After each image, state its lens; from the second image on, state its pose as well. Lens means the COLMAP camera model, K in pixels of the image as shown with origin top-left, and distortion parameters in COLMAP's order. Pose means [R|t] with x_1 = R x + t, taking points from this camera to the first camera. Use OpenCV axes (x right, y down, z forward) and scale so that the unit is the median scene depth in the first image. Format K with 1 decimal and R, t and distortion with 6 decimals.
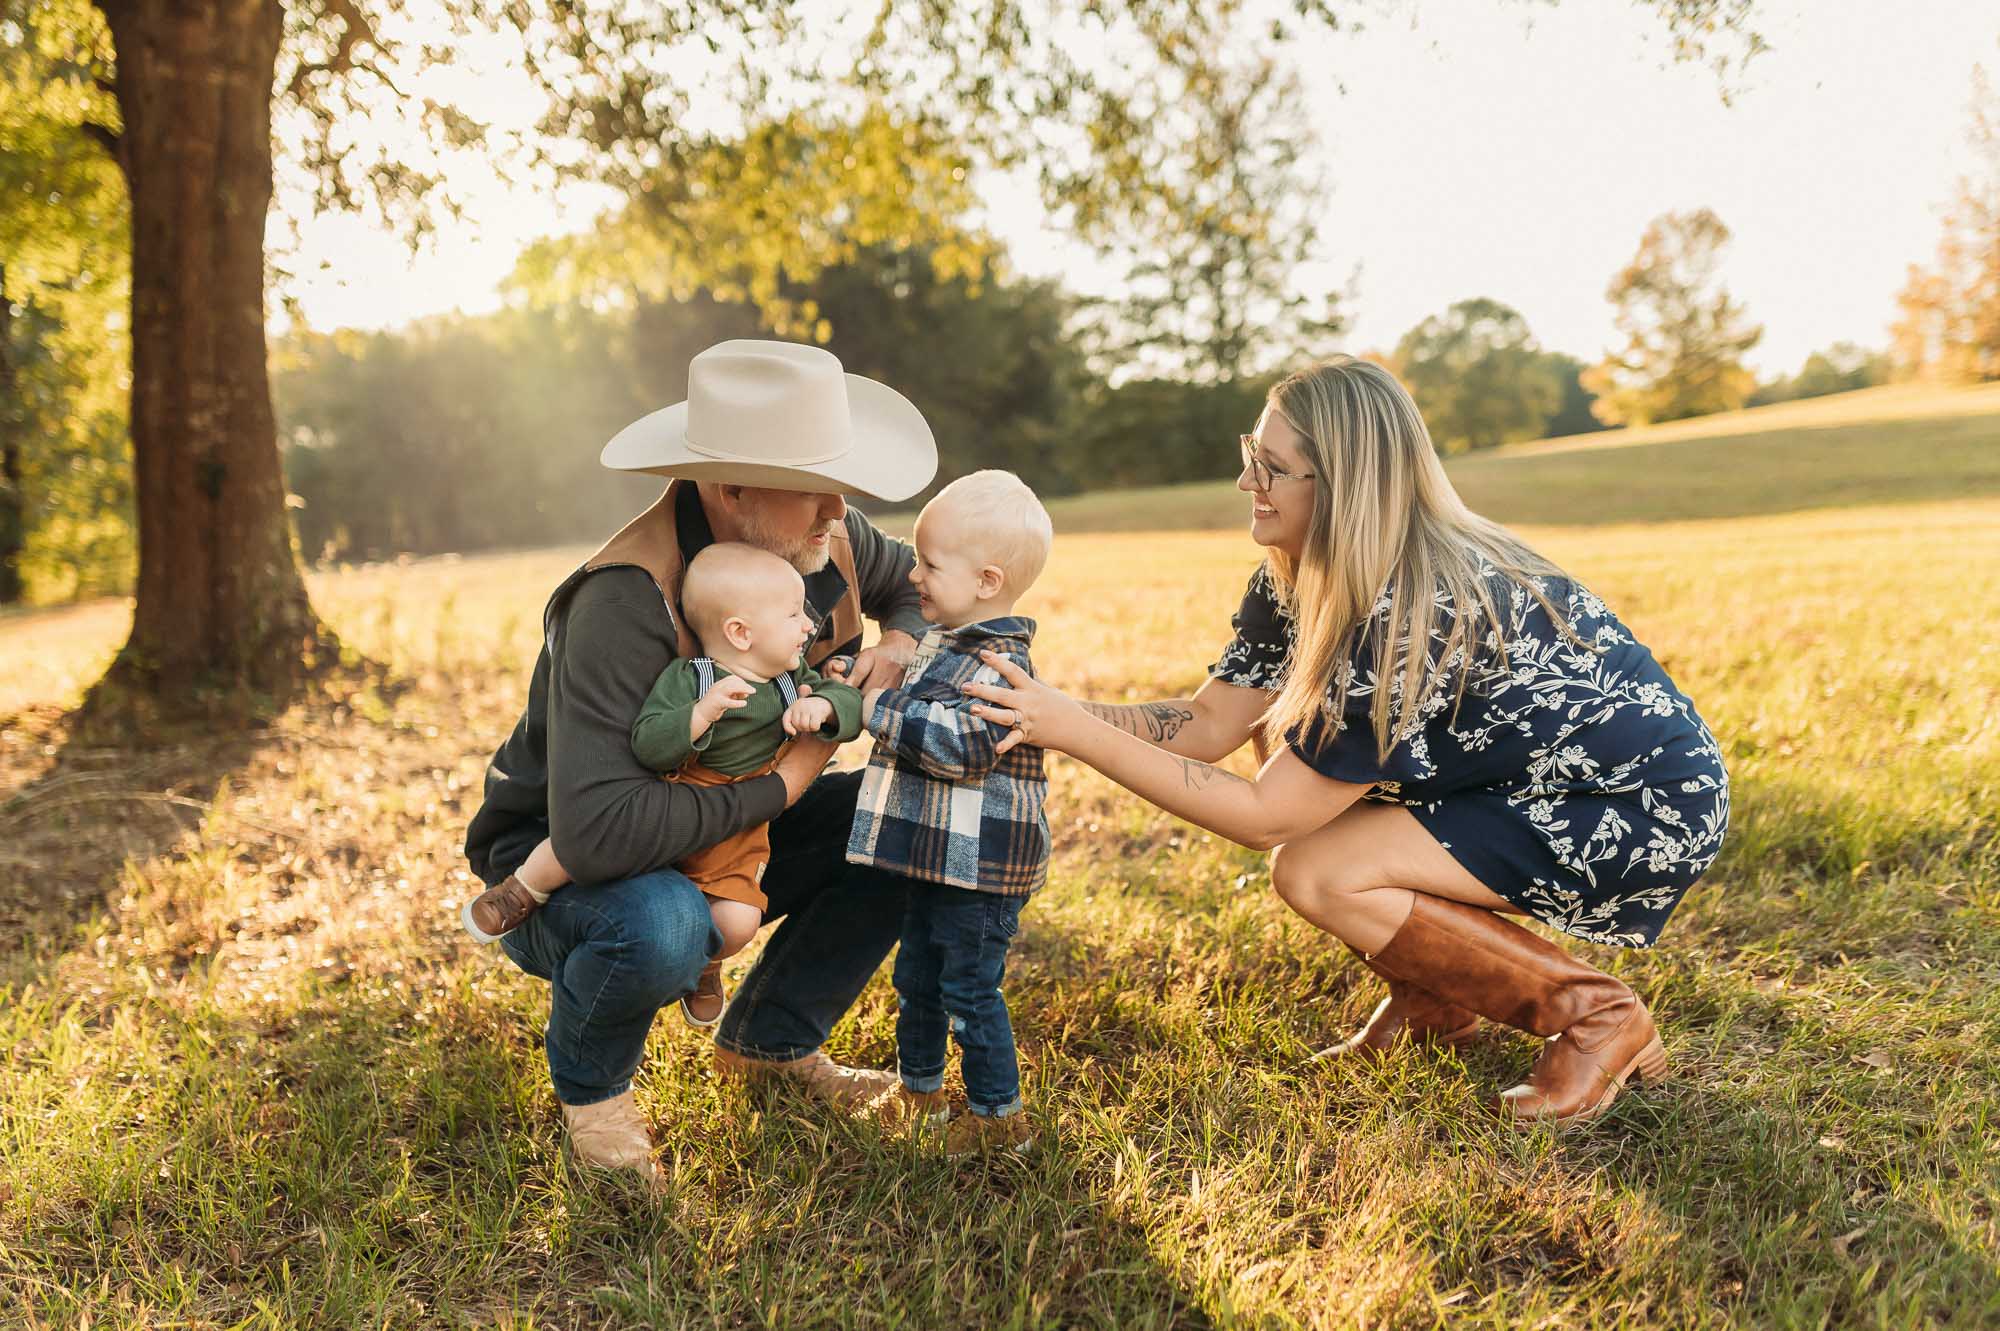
lens RADIAL K [[1953.7, 0, 965.7], [0, 1953.7, 664.1], [0, 0, 1]] dist [0.000139, -0.000123]
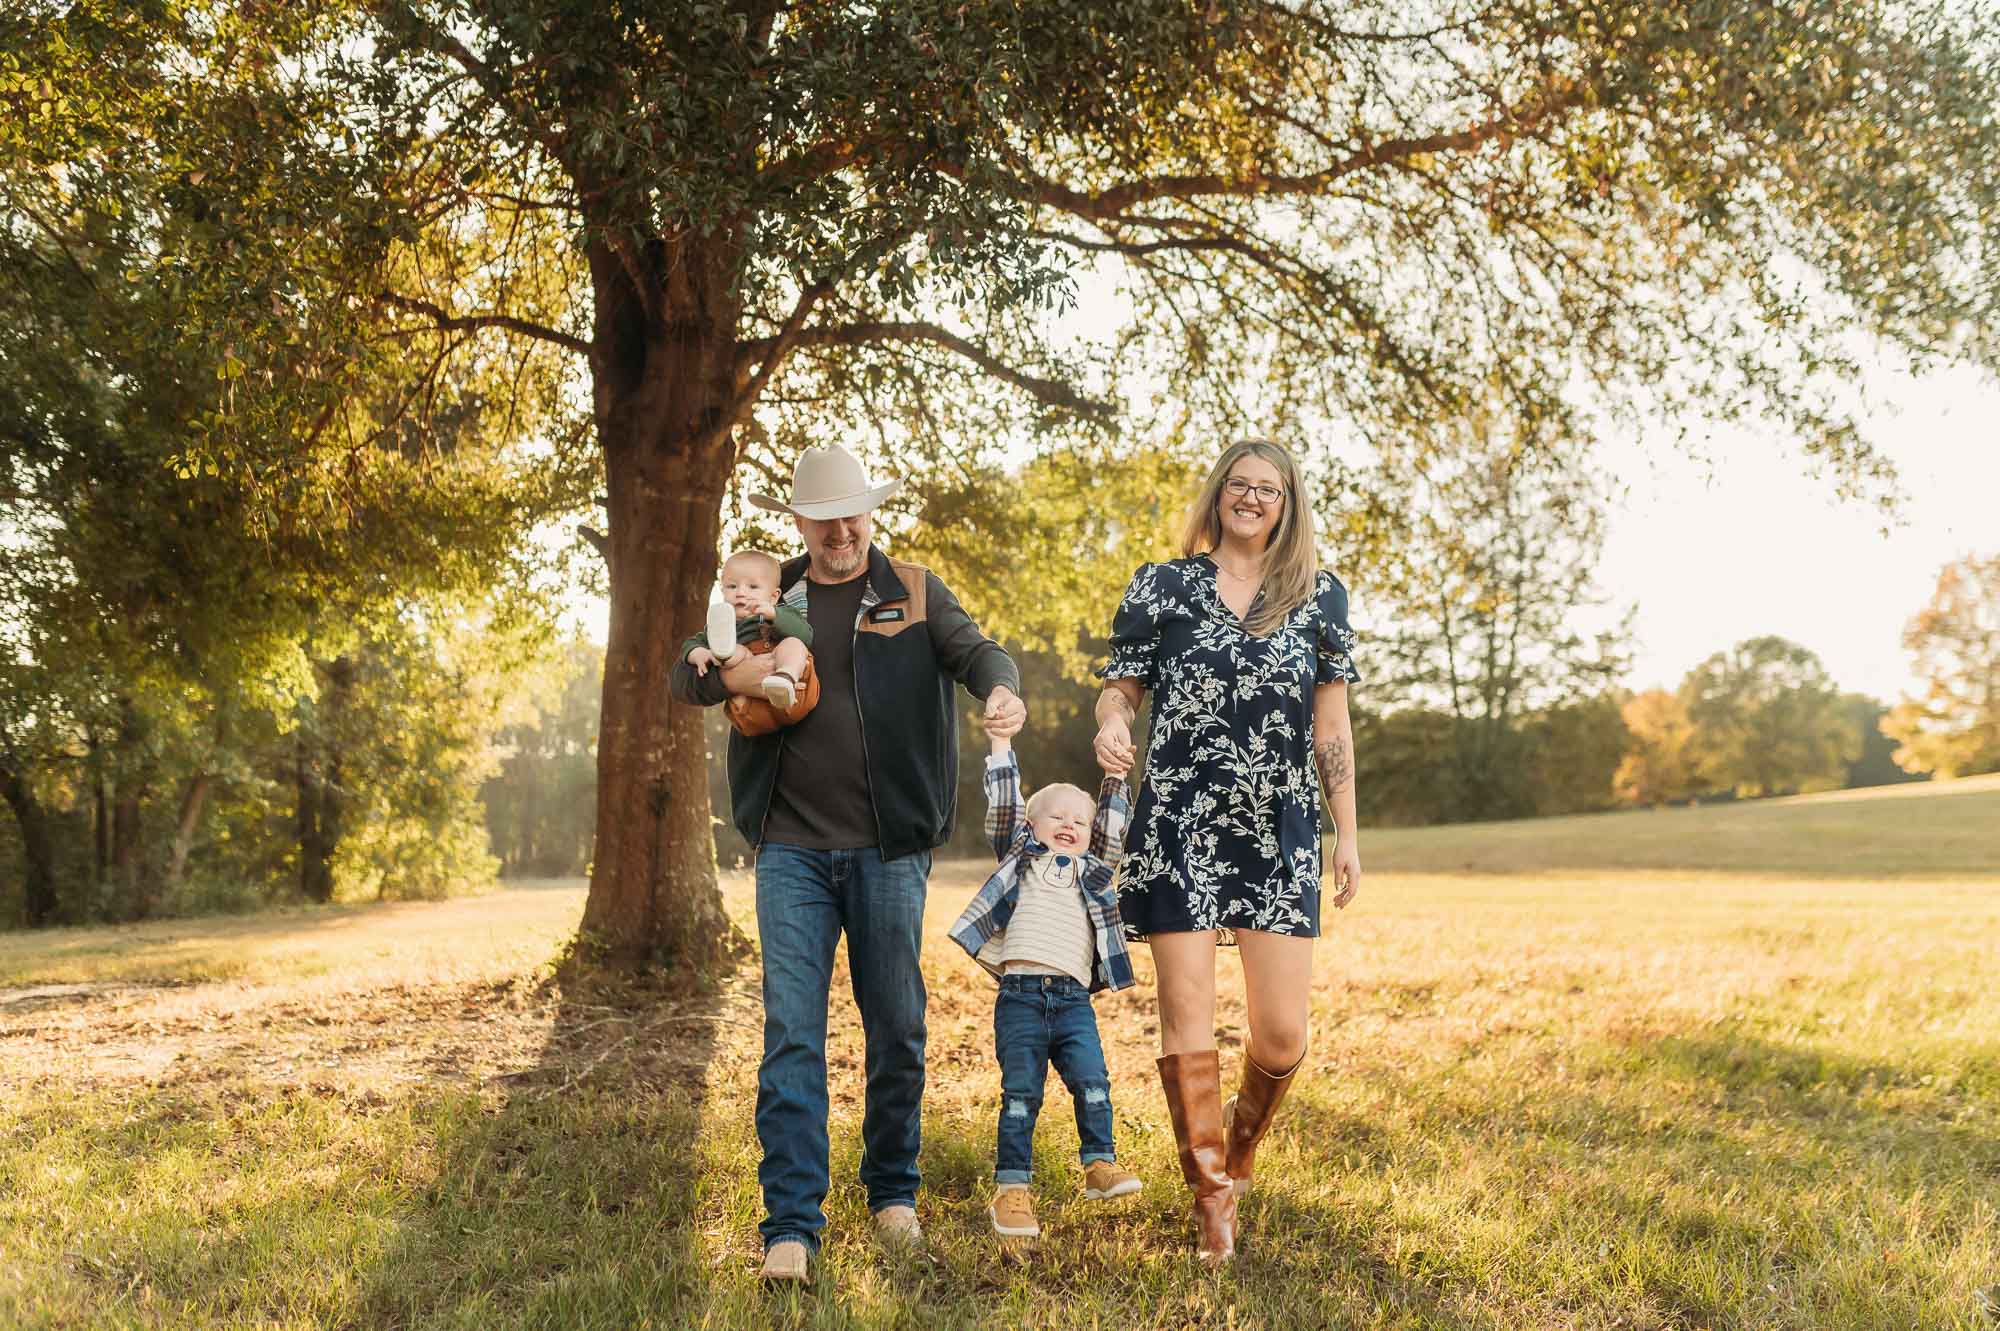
lens RADIAL K [[2125.8, 0, 1000.0], [0, 2125.8, 665.5], [0, 0, 1]] dist [0.002253, -0.002904]
pose [[0.994226, 0.024184, -0.104548, -0.015331], [-0.040415, 0.986922, -0.156049, 0.019402], [0.099407, 0.159373, 0.982201, -0.274536]]
